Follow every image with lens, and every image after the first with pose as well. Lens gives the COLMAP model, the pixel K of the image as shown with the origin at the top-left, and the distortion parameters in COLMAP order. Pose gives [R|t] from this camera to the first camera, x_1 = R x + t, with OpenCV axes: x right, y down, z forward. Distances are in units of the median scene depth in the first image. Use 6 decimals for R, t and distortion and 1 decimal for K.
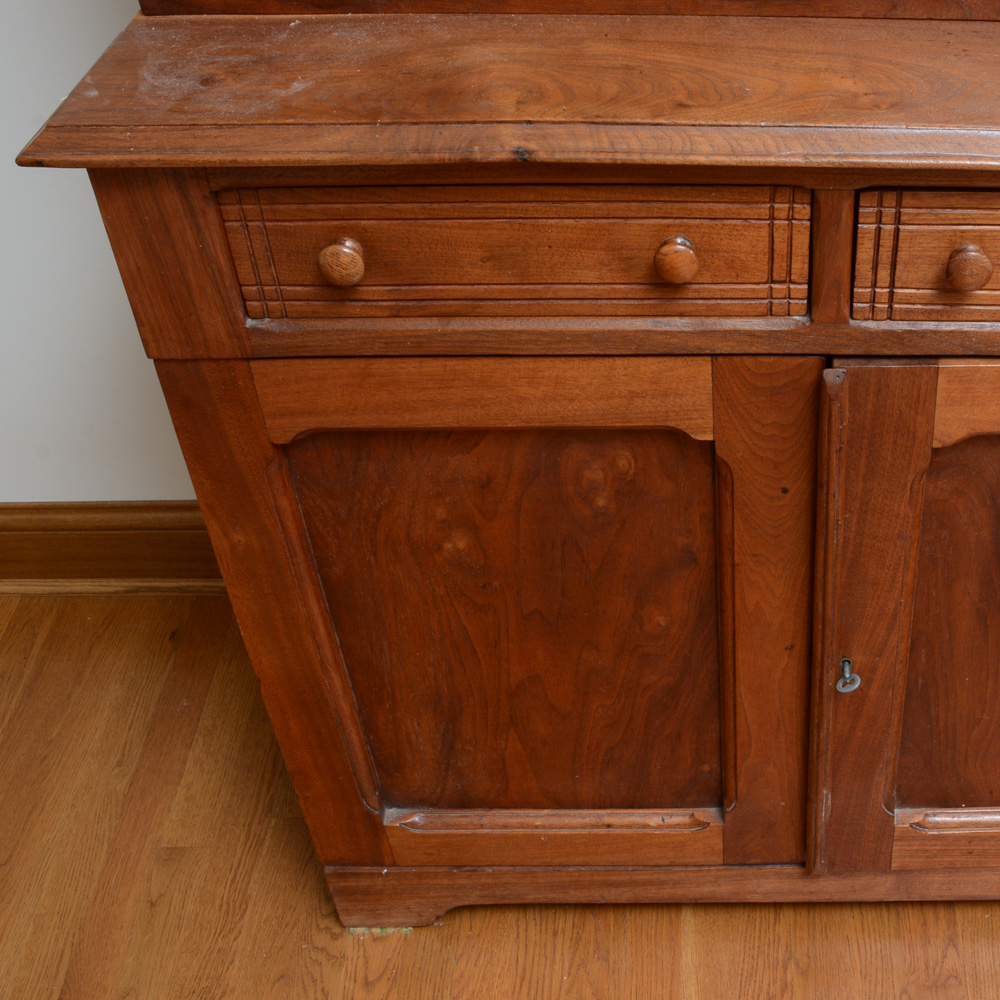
lens RADIAL K [[1457.5, 0, 794.9], [0, 1457.5, 588.0], [0, 0, 1]] dist [-0.102434, 0.036967]
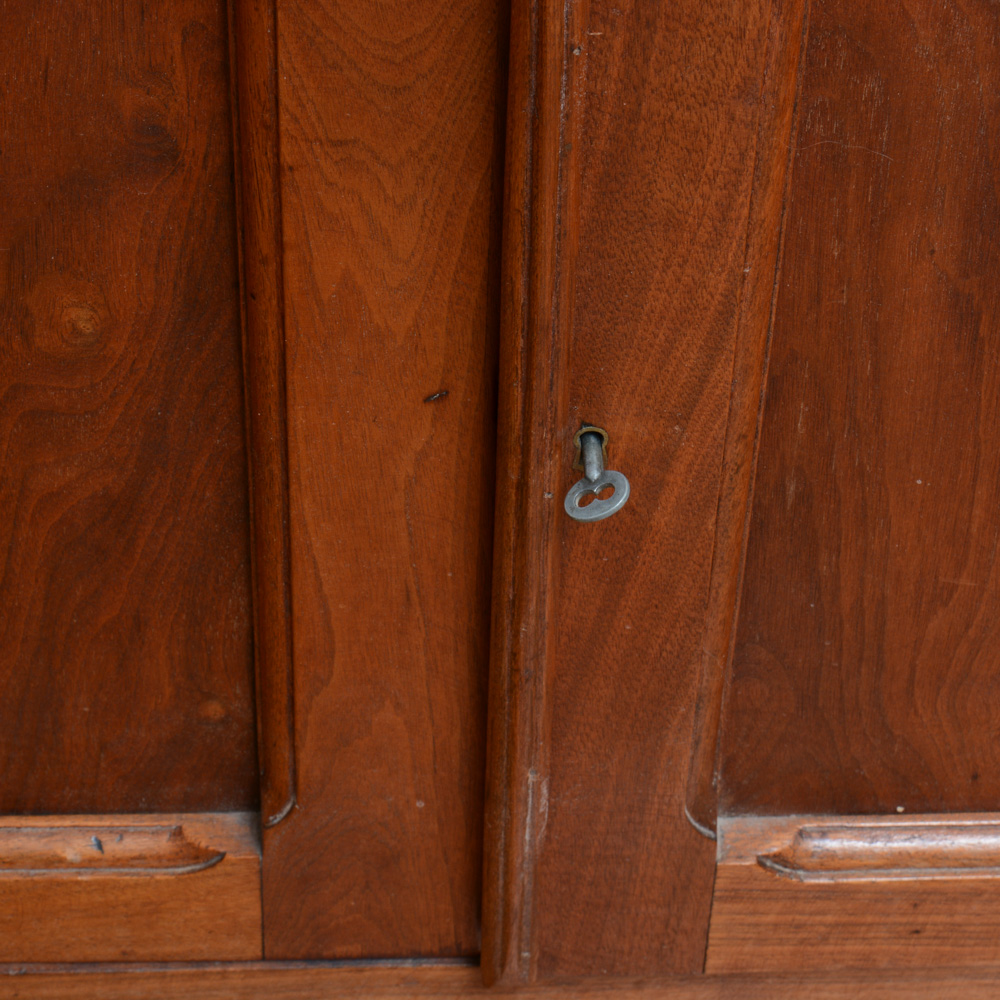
lens RADIAL K [[3386.0, 0, 548.8], [0, 3386.0, 499.9], [0, 0, 1]] dist [0.075054, 0.327690]
pose [[0.999735, 0.005037, 0.022483, 0.005278], [-0.007033, 0.995950, 0.089629, -0.009030], [-0.021940, -0.089763, 0.995721, 0.145653]]
